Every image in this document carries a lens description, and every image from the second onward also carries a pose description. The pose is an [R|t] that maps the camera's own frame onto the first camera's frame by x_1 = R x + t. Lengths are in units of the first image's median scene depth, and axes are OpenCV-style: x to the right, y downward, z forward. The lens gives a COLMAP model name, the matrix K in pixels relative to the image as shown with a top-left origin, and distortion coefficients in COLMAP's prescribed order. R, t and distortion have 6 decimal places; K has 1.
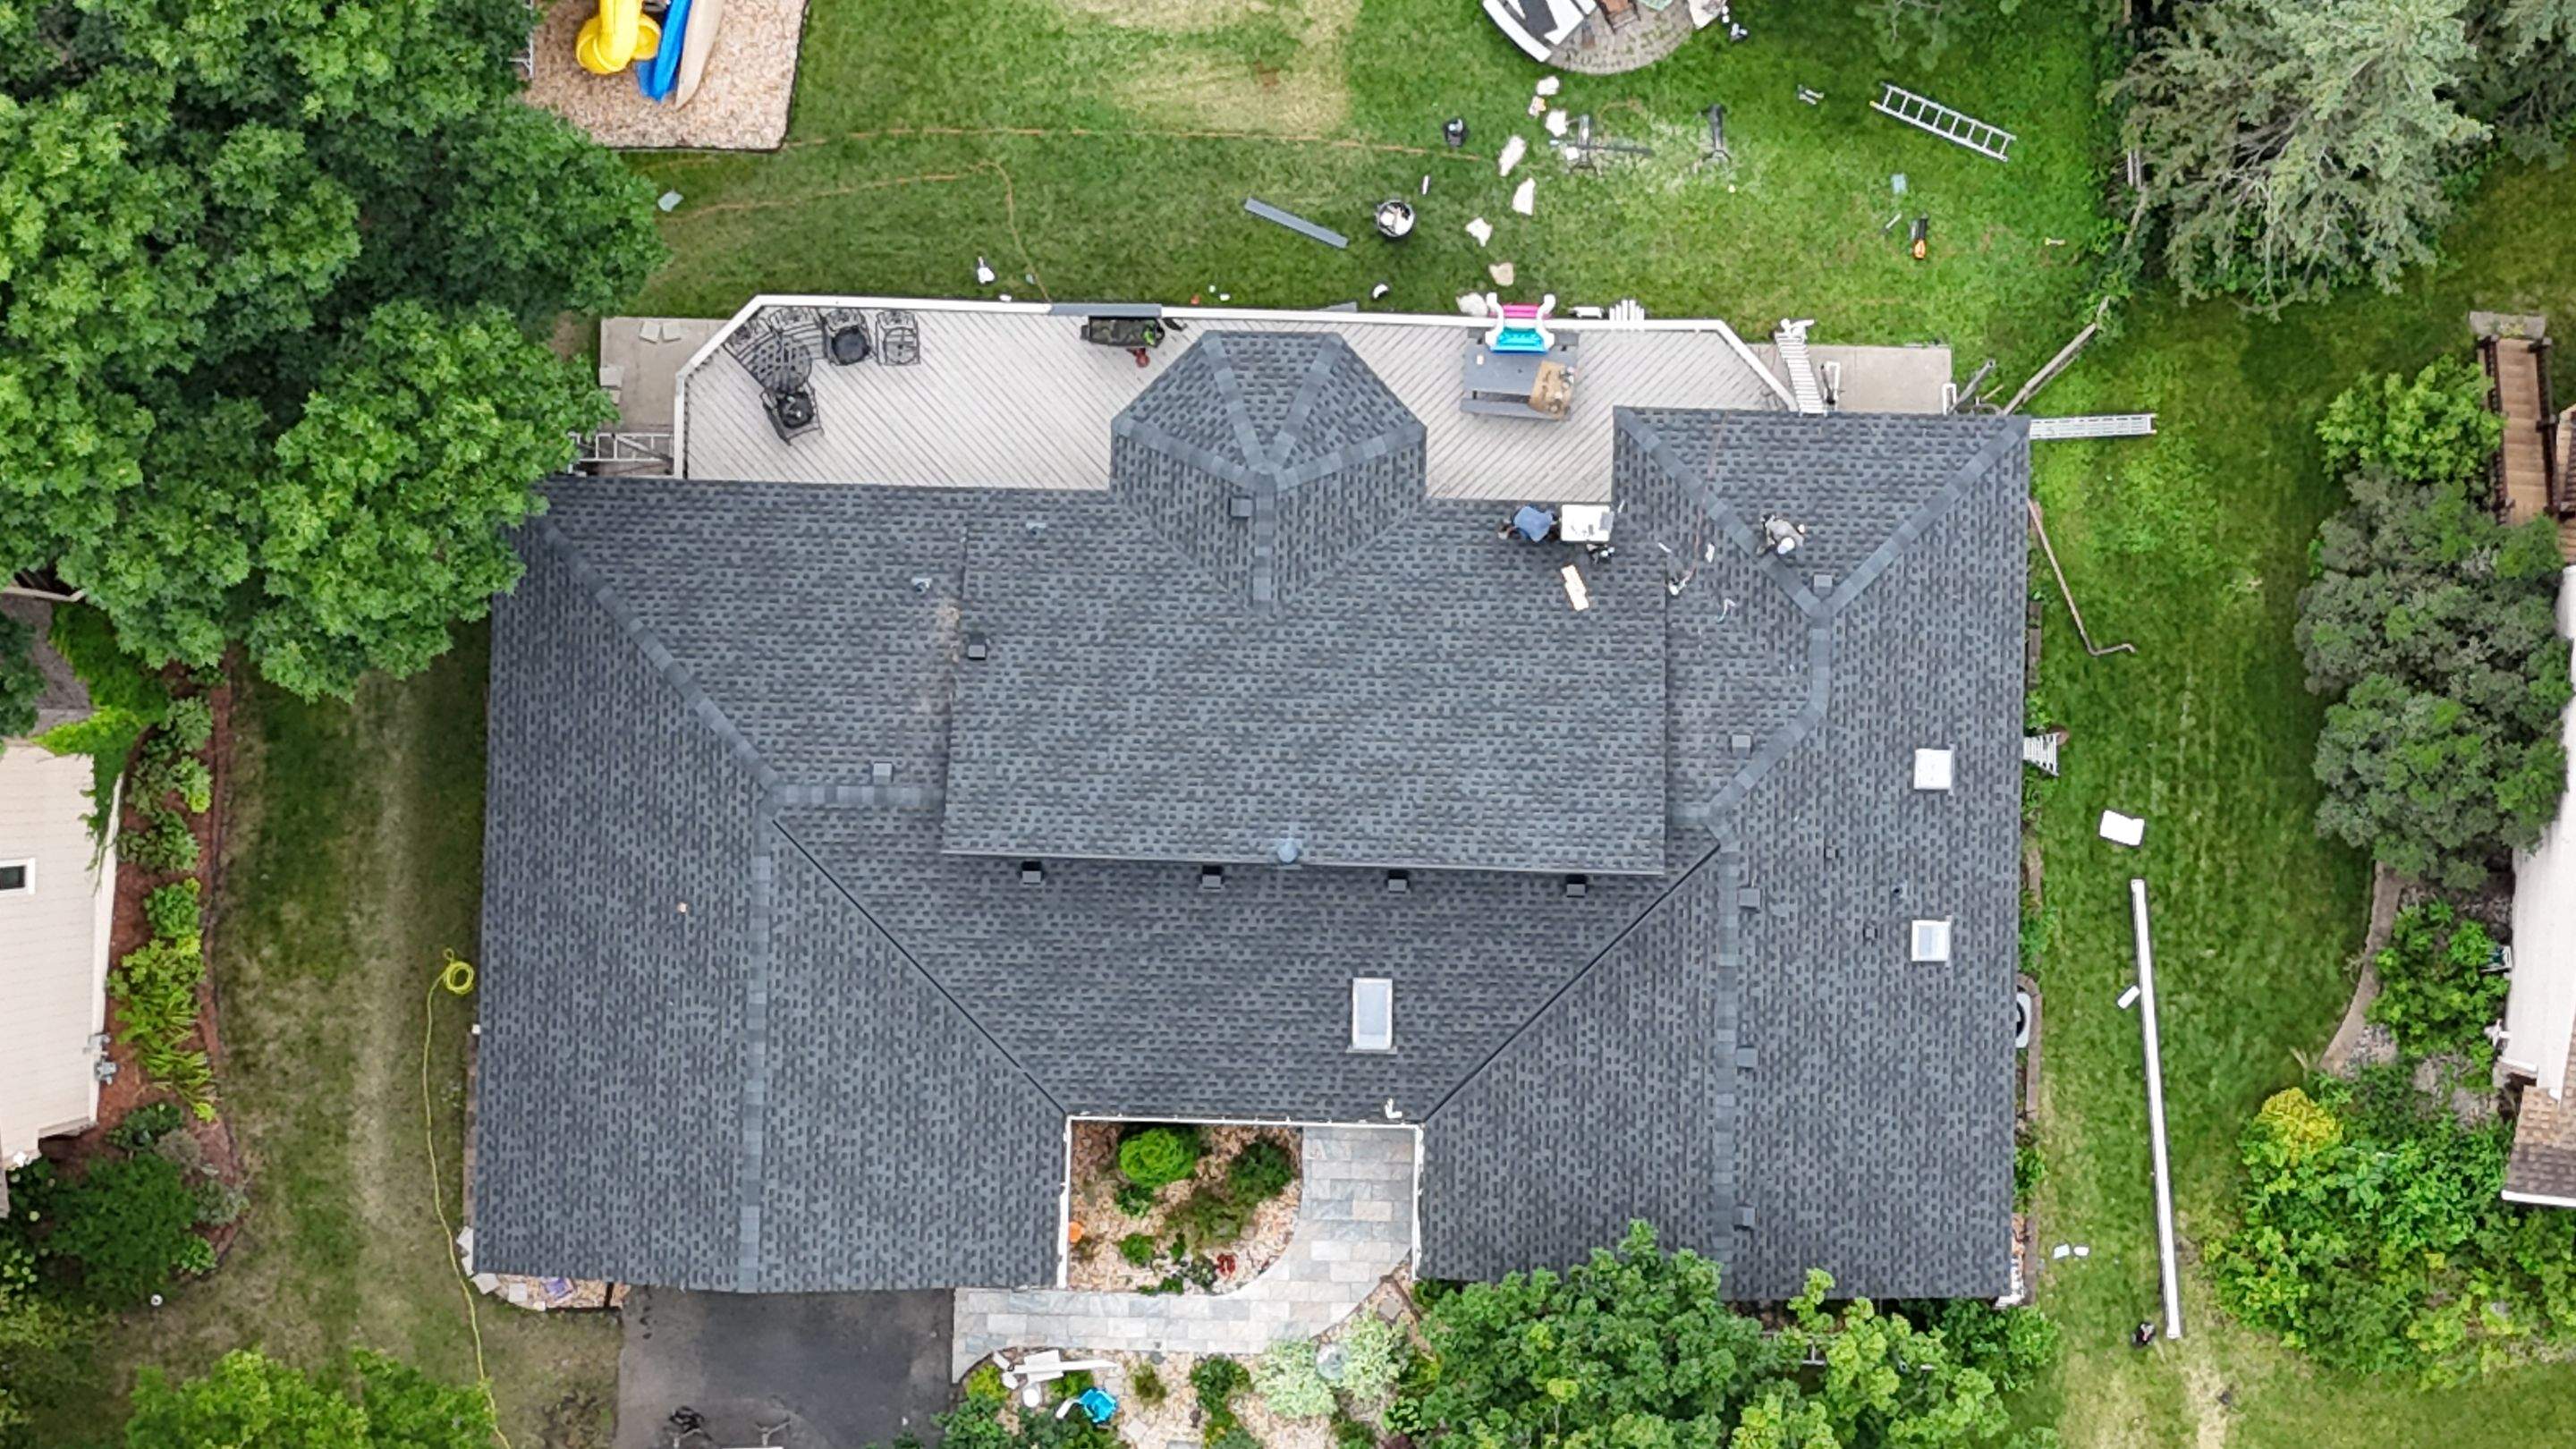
lens RADIAL K [[4603.1, 0, 1289.1], [0, 4603.1, 720.5], [0, 0, 1]] dist [0.145075, -0.040605]
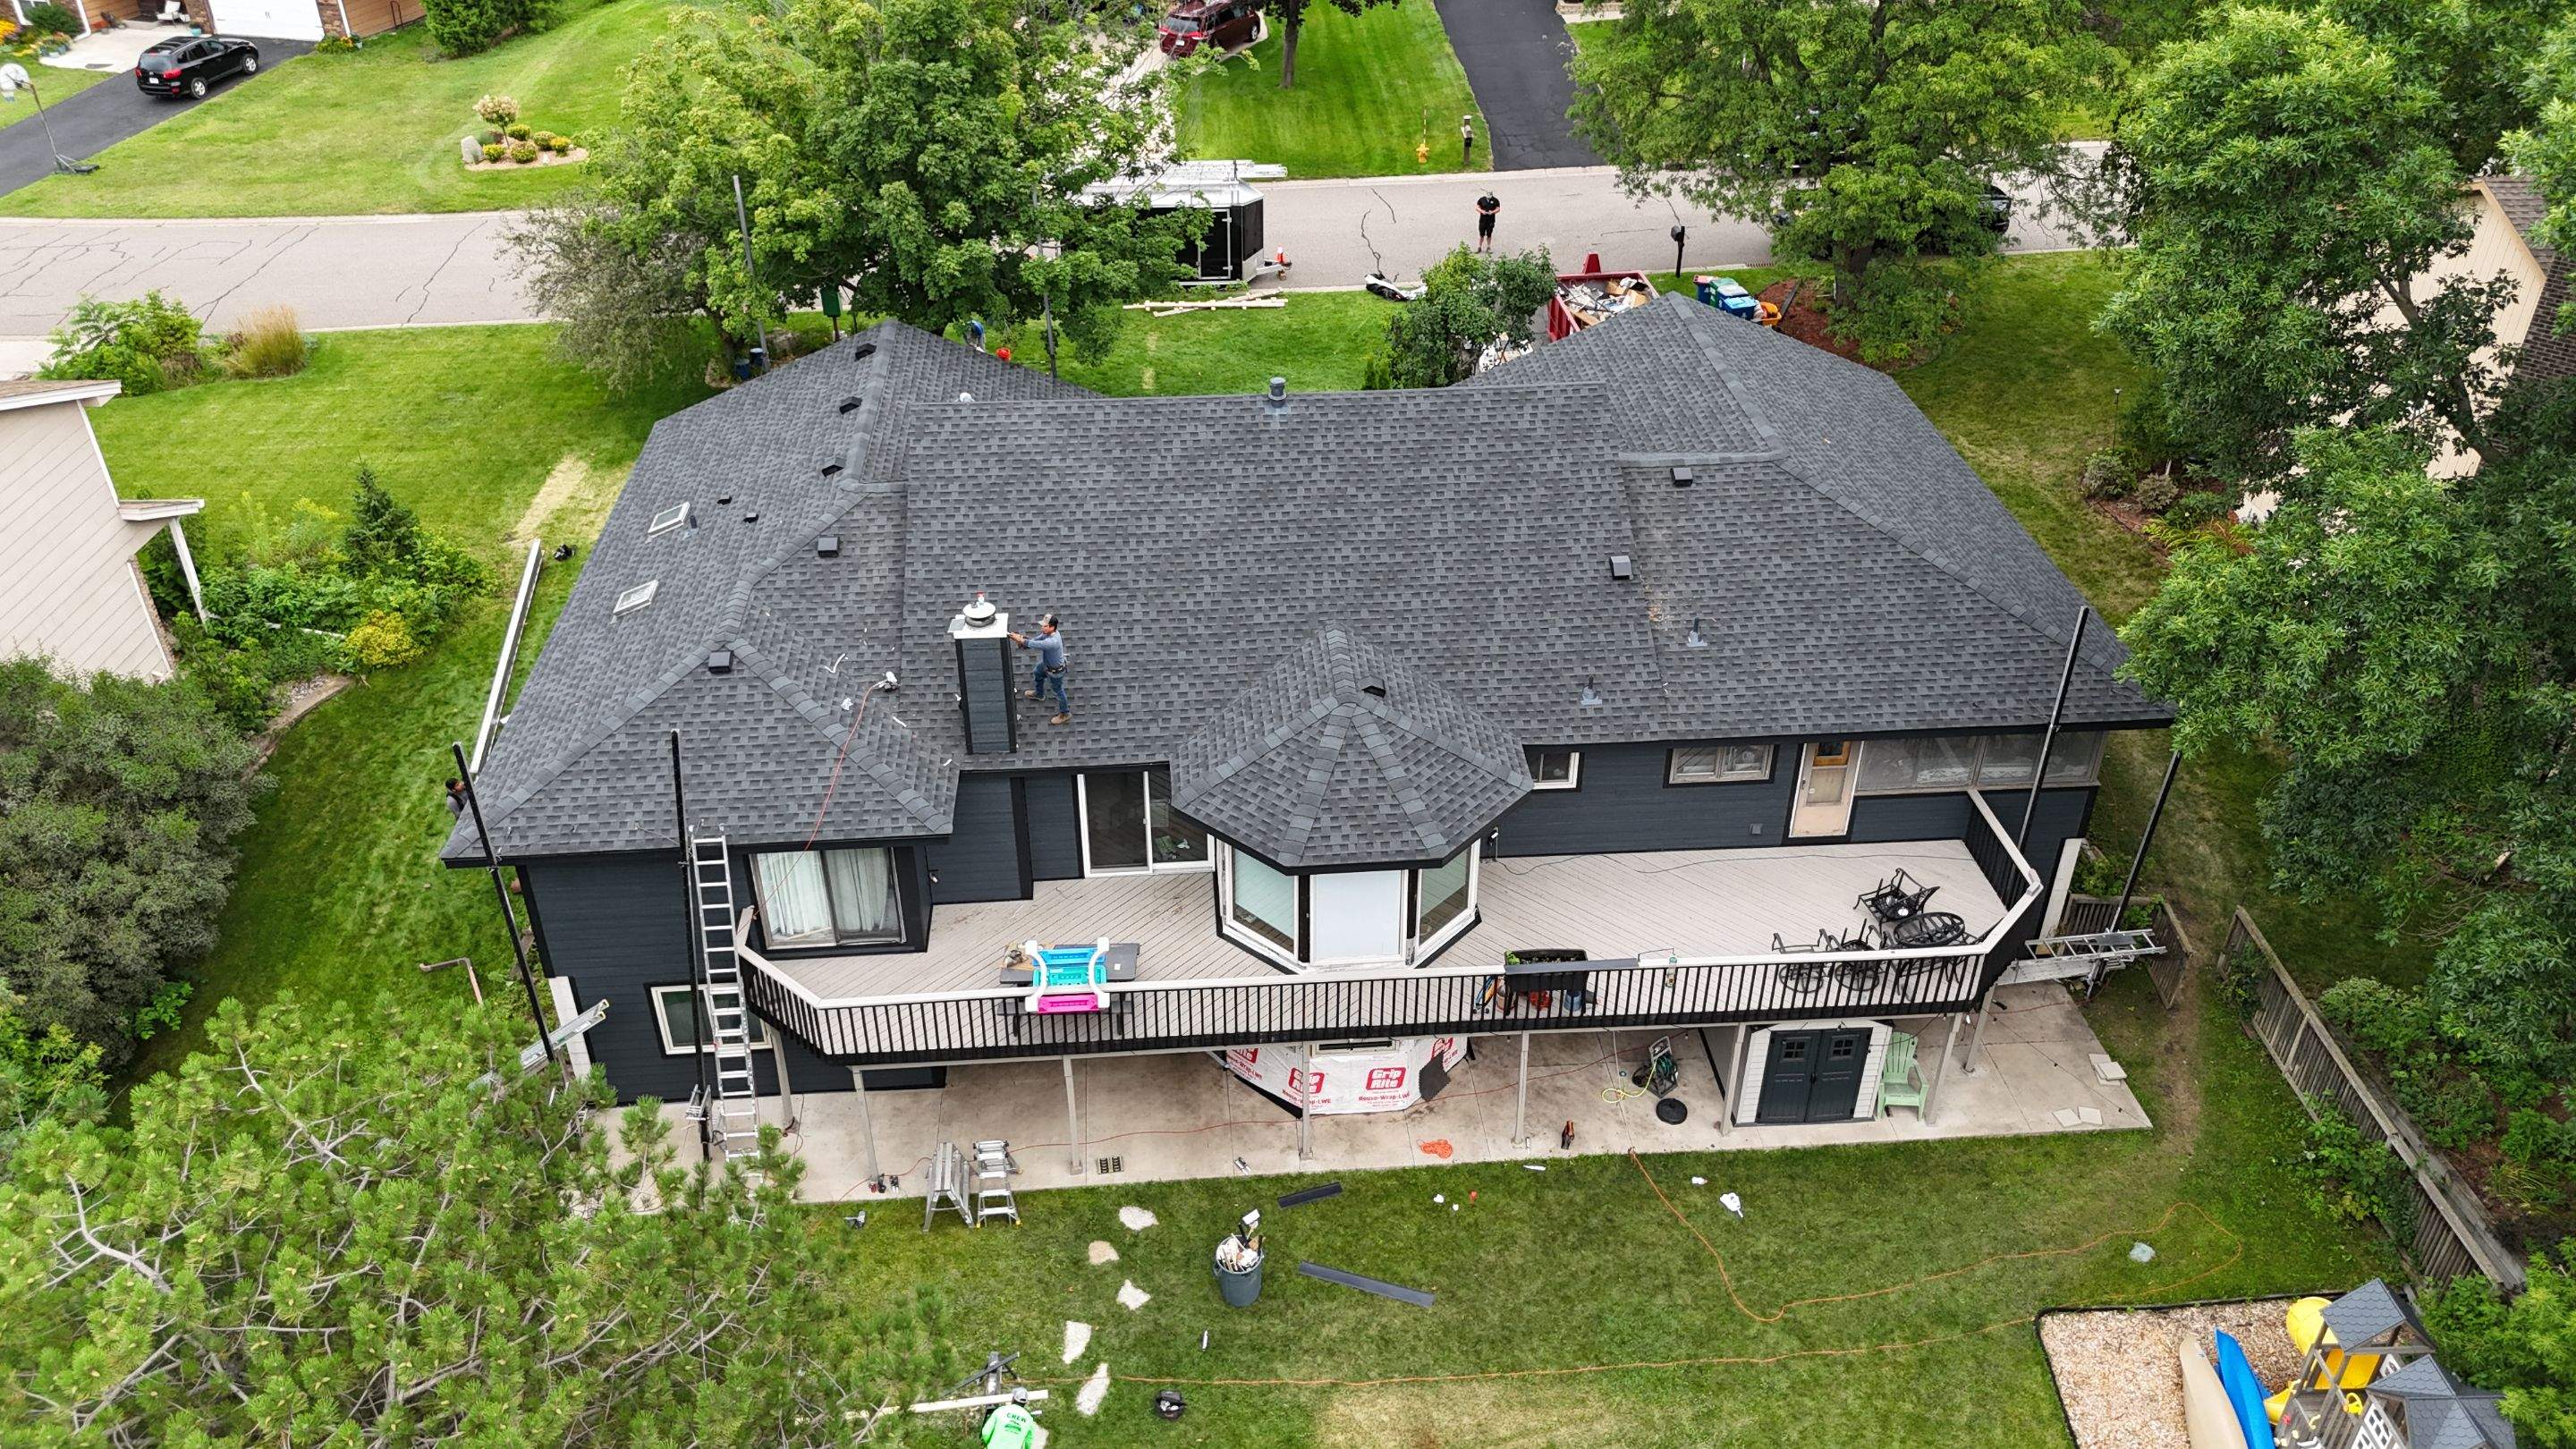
lens RADIAL K [[1905.4, 0, 1291.3], [0, 1905.4, 721.5], [0, 0, 1]] dist [0.083448, -0.090983]
pose [[-0.993895, 0.079774, -0.076215, 0.032892], [-0.107094, -0.531506, 0.840257, -0.346951], [0.026521, 0.843290, 0.536804, 0.774249]]
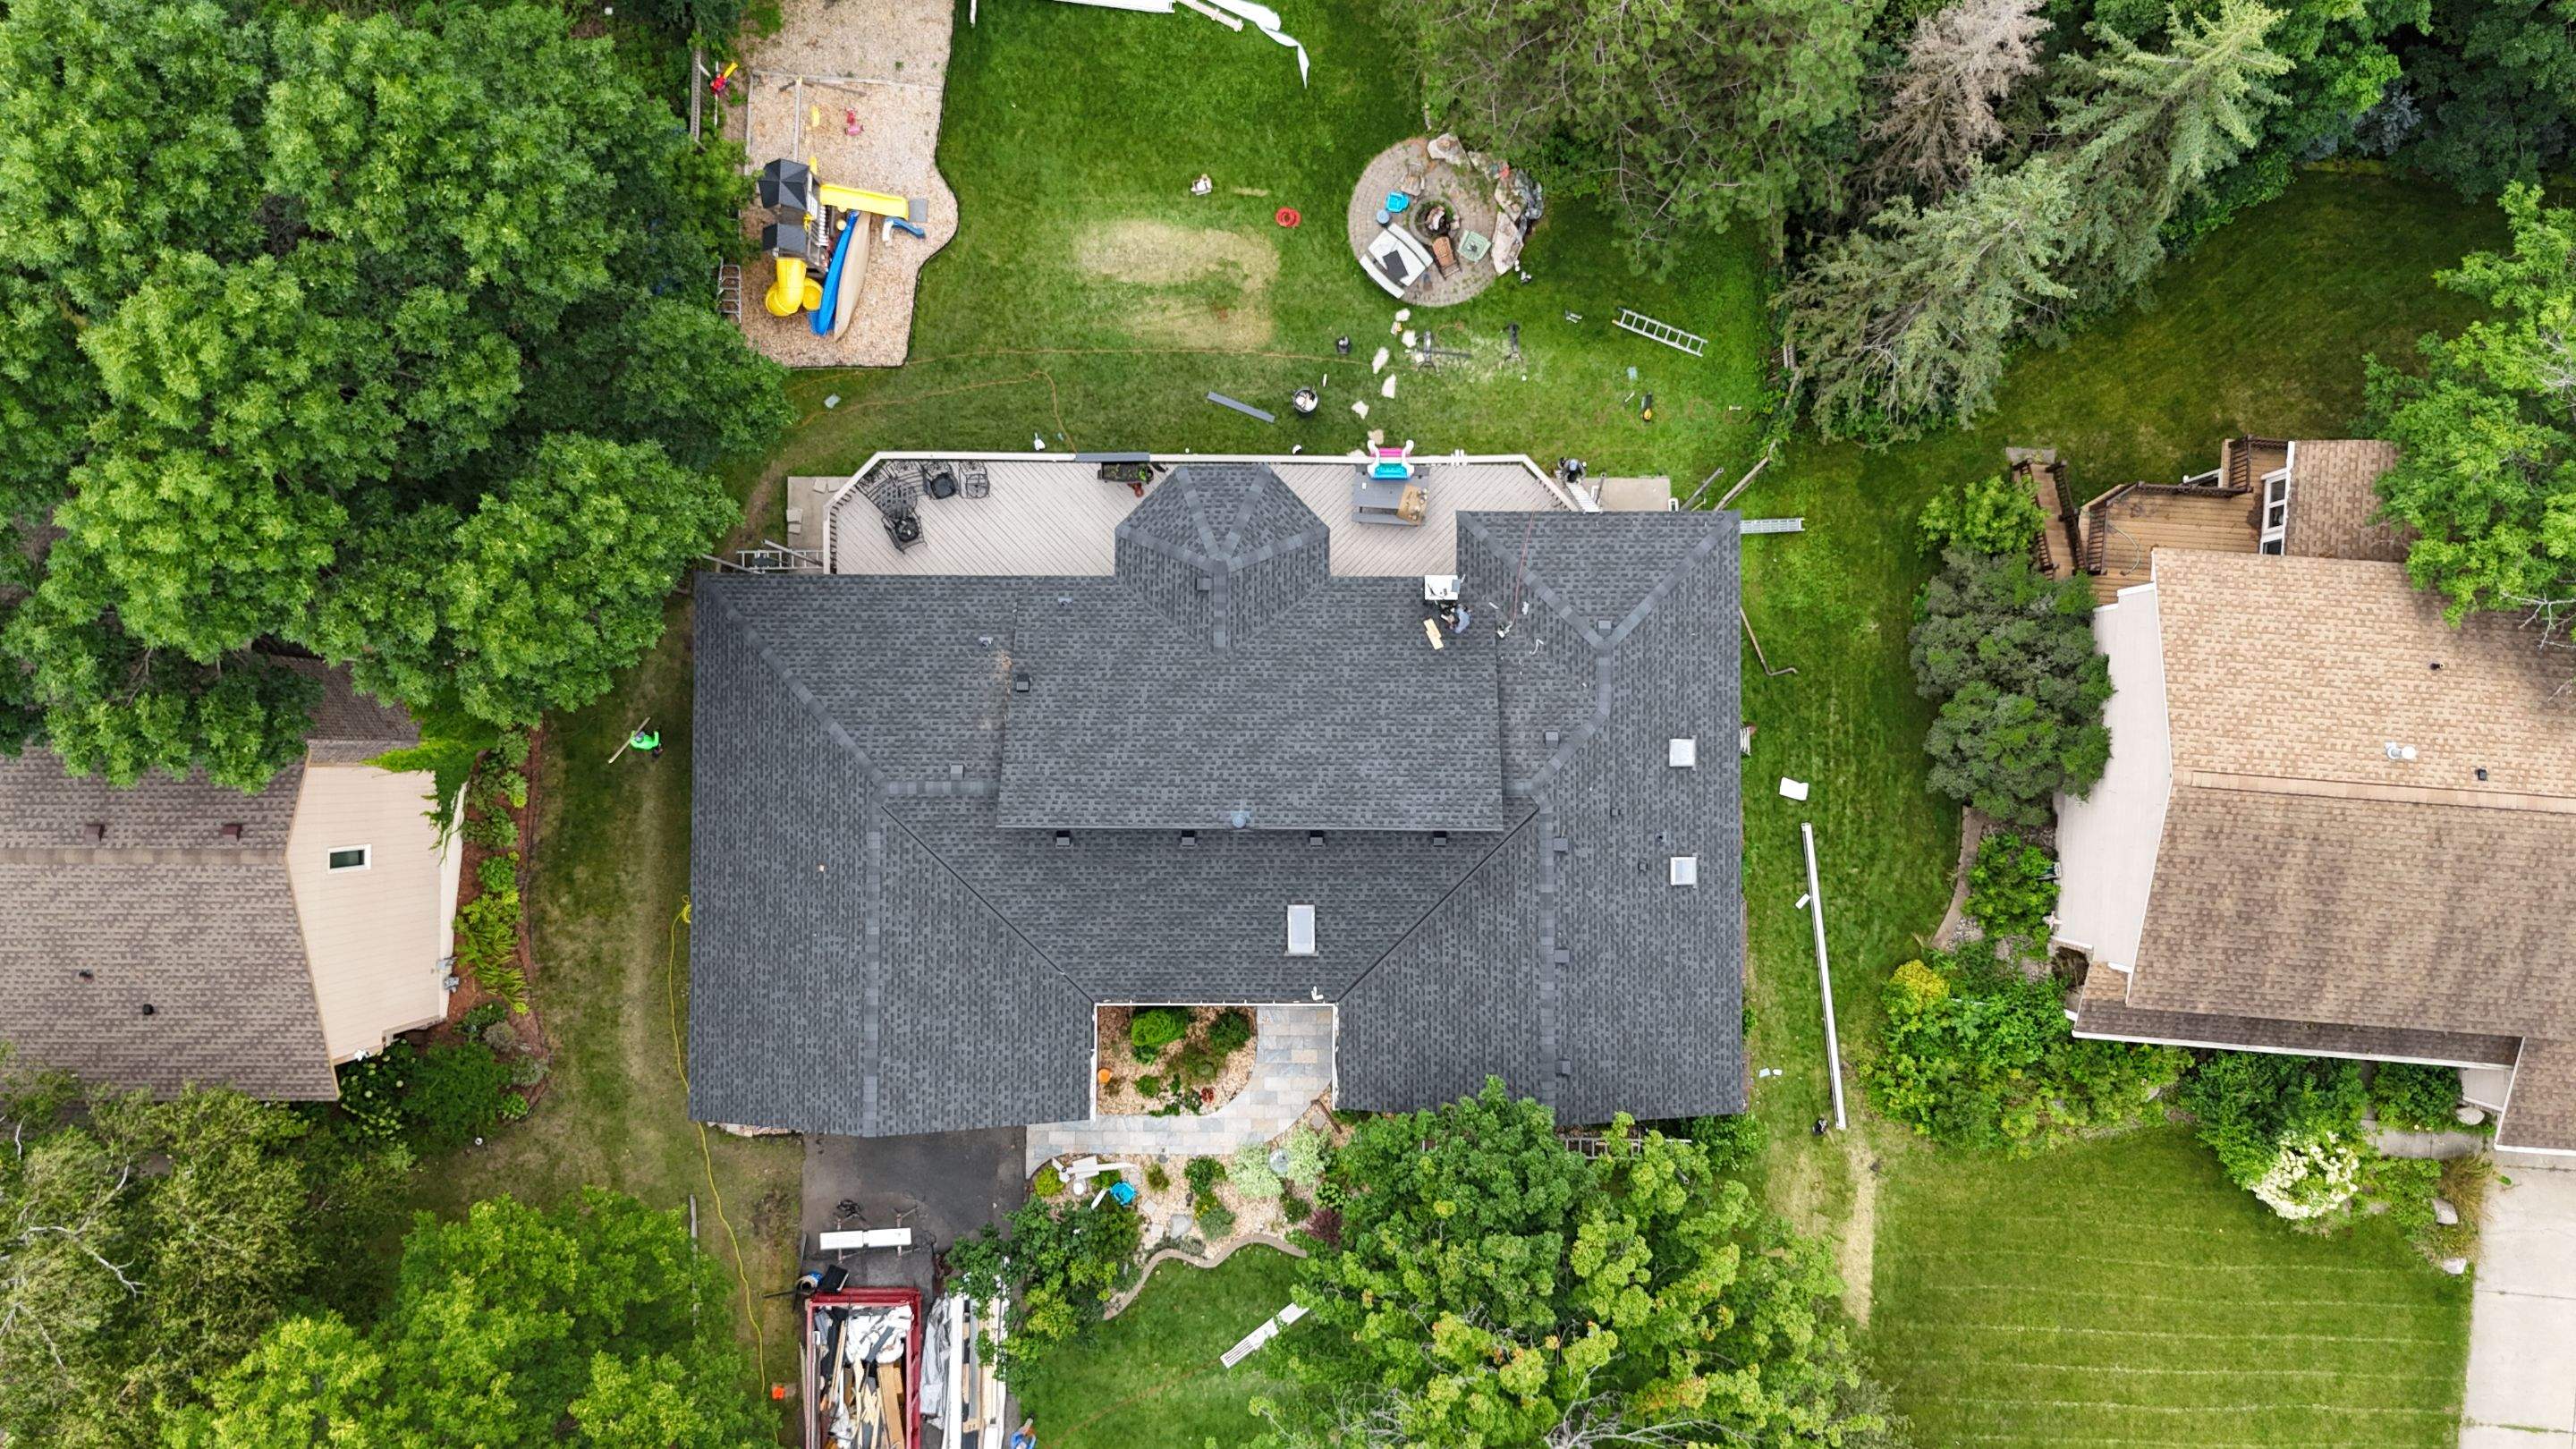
lens RADIAL K [[1905.4, 0, 1291.3], [0, 1905.4, 721.5], [0, 0, 1]] dist [0.083448, -0.090983]
pose [[0.999698, -0.022326, 0.010228, 0.009826], [0.022426, 0.999701, -0.009752, 0.003618], [-0.010008, 0.009978, 0.999900, 0.381781]]
